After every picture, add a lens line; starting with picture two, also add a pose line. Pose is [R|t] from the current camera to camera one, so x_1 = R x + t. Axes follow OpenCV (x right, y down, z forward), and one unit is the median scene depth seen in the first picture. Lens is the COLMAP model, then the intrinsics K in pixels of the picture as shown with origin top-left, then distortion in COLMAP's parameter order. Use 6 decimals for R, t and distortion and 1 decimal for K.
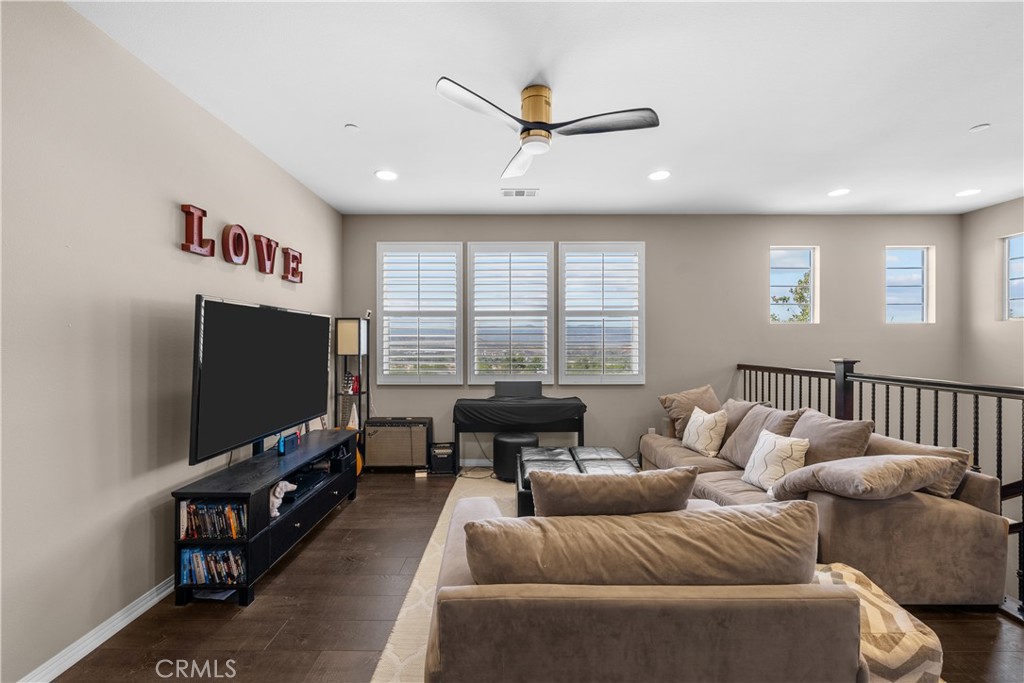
lens RADIAL K [[398.4, 0, 512.0], [0, 398.4, 341.5], [0, 0, 1]] dist [0.000015, -0.000004]
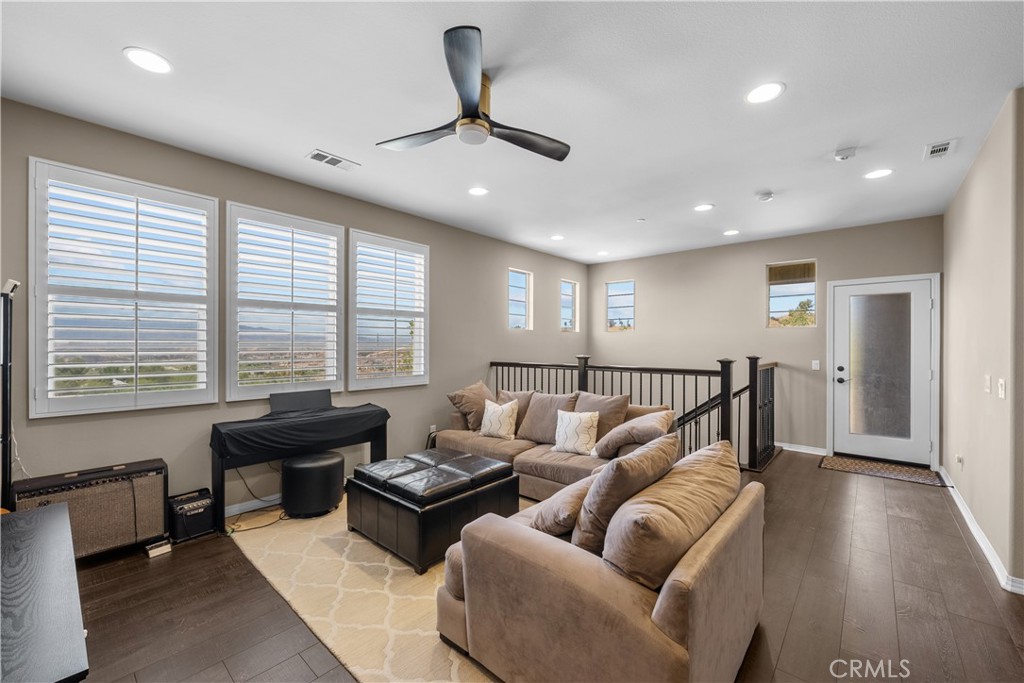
lens RADIAL K [[405.4, 0, 498.4], [0, 405.4, 345.2], [0, 0, 1]] dist [-0.002709, -0.000001]
pose [[0.671061, 0.001344, 0.741401, -0.340020], [-0.007799, 0.999956, 0.005246, 0.000072], [-0.741361, -0.009303, 0.671042, 0.169163]]
